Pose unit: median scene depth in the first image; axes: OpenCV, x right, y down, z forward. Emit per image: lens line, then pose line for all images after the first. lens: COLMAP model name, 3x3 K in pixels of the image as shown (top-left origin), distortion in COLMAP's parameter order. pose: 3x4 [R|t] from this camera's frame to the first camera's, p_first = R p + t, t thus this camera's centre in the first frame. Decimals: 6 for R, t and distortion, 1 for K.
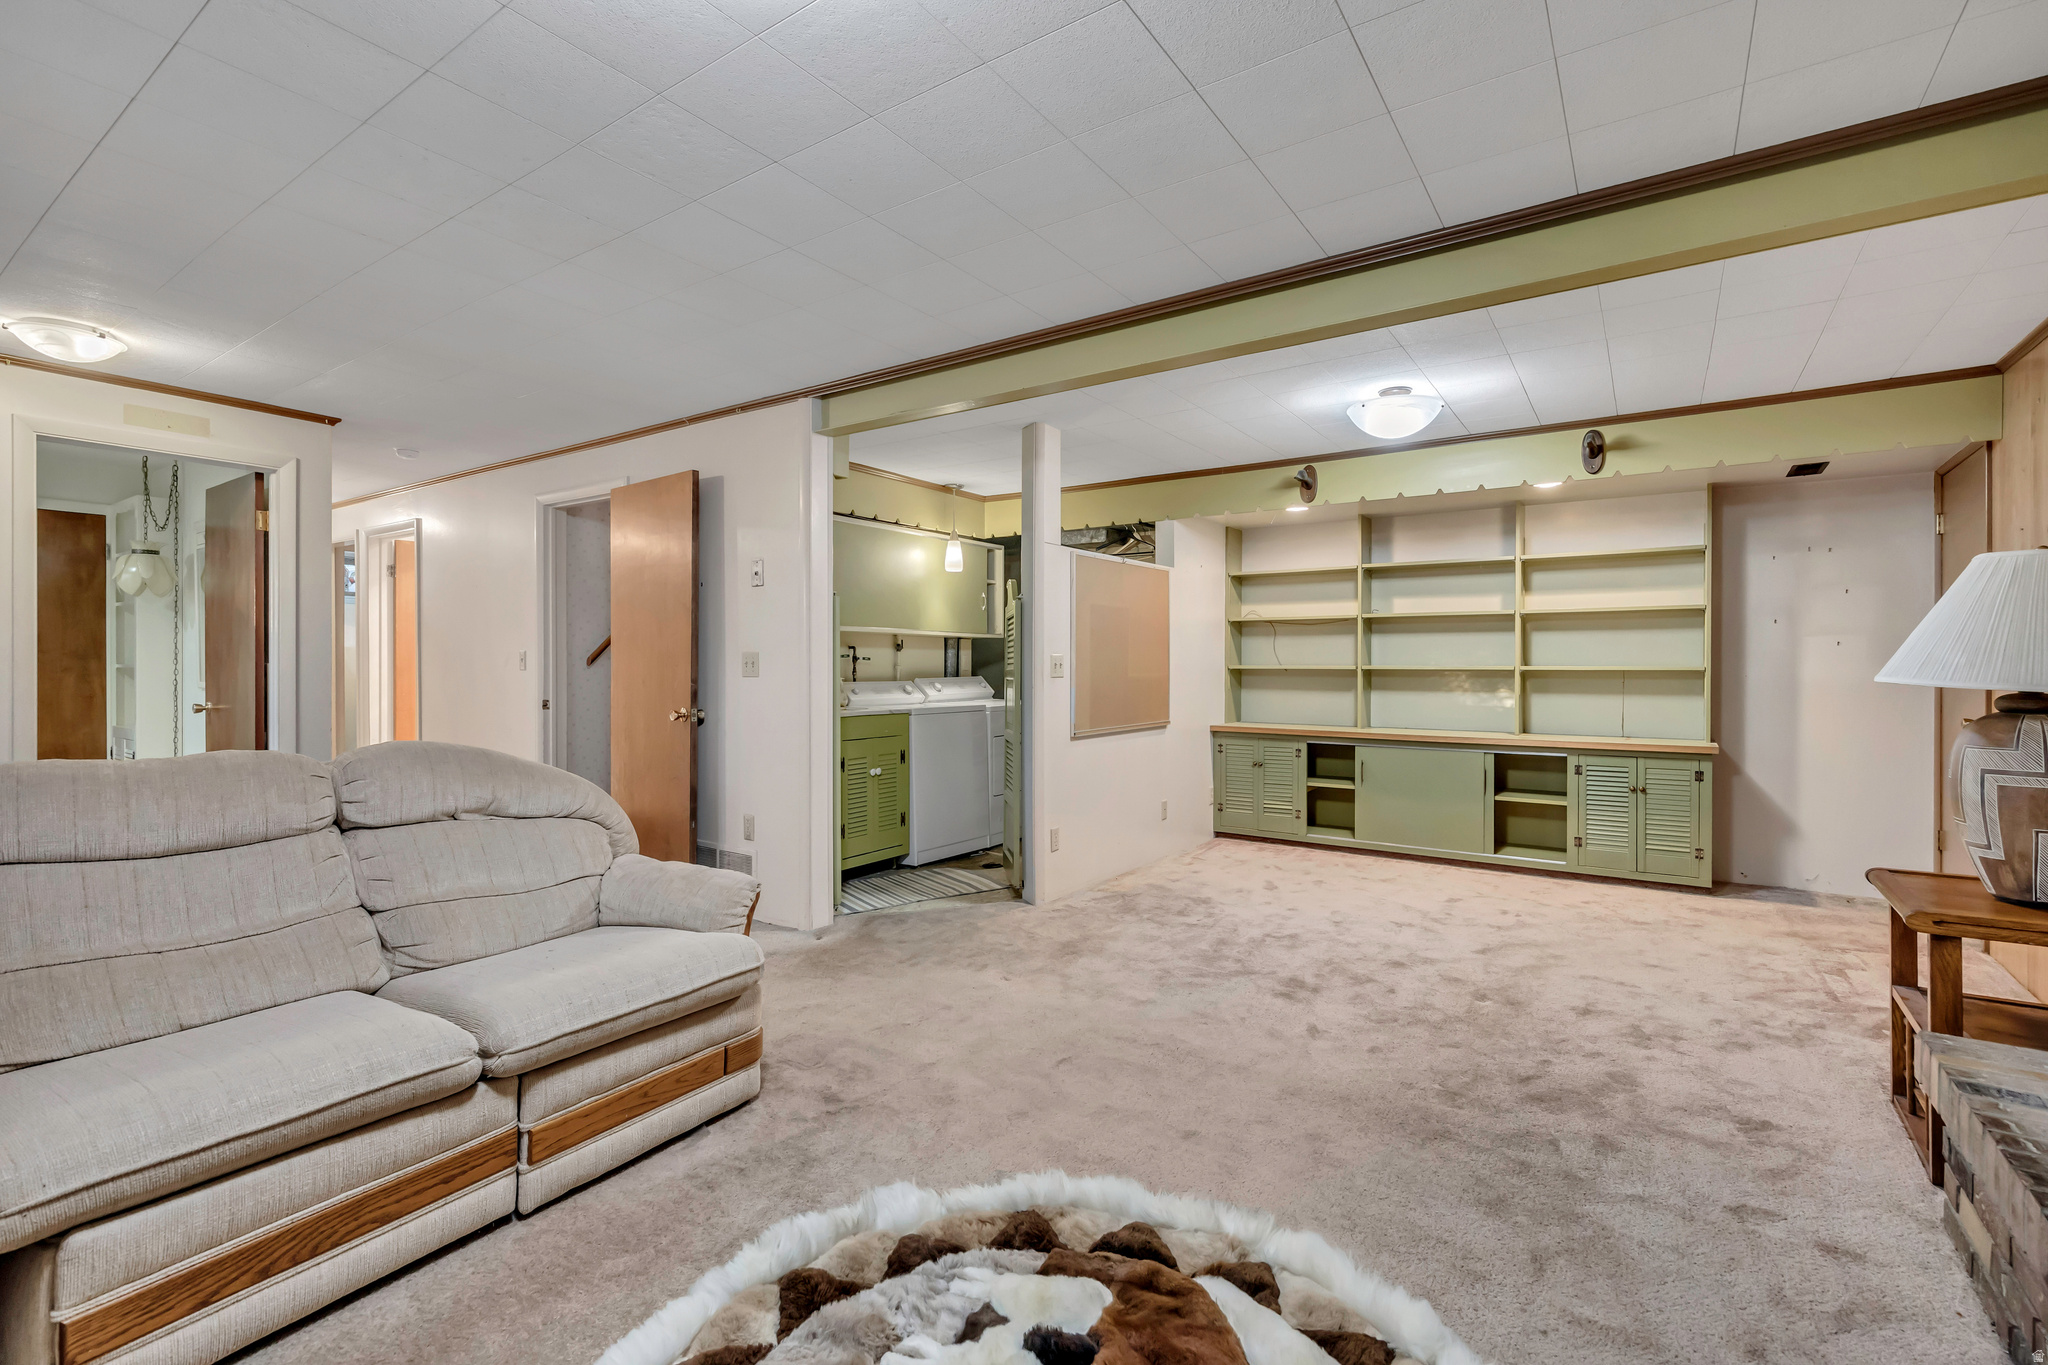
lens RADIAL K [[914.8, 0, 1024.1], [0, 914.8, 674.9], [0, 0, 1]] dist [-0.001417, 0.000000]
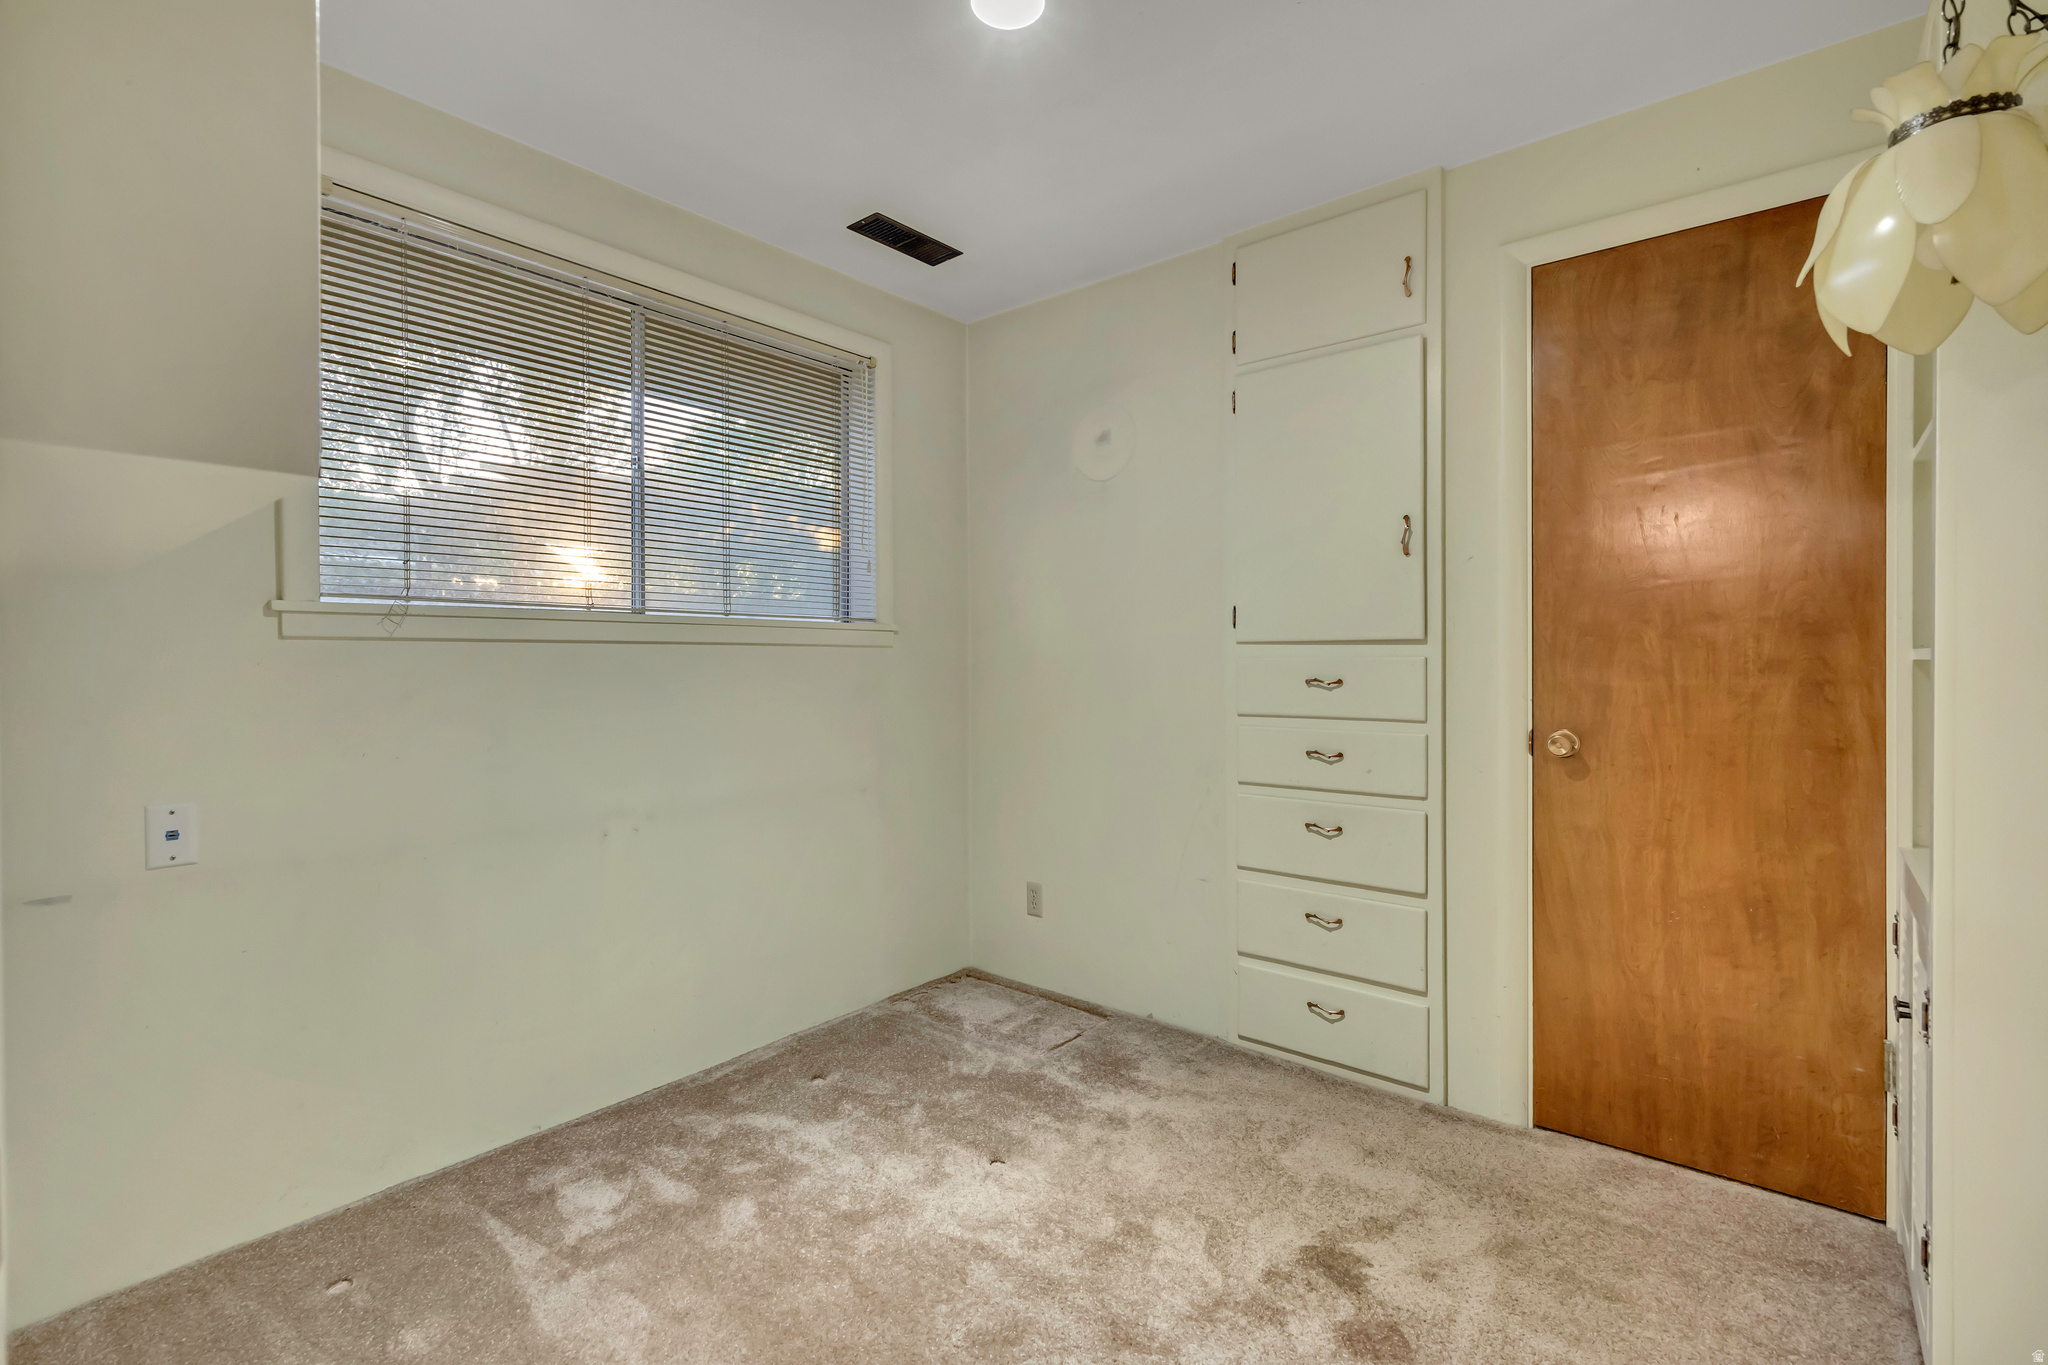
lens RADIAL K [[914.8, 0, 1024.3], [0, 914.8, 680.8], [0, 0, 1]] dist [-0.001417, 0.000000]
pose [[-0.108941, 0.007461, -0.994020, -0.671450], [-0.006400, 0.999946, 0.008207, -0.001173], [0.994028, 0.007255, -0.108888, 0.750356]]
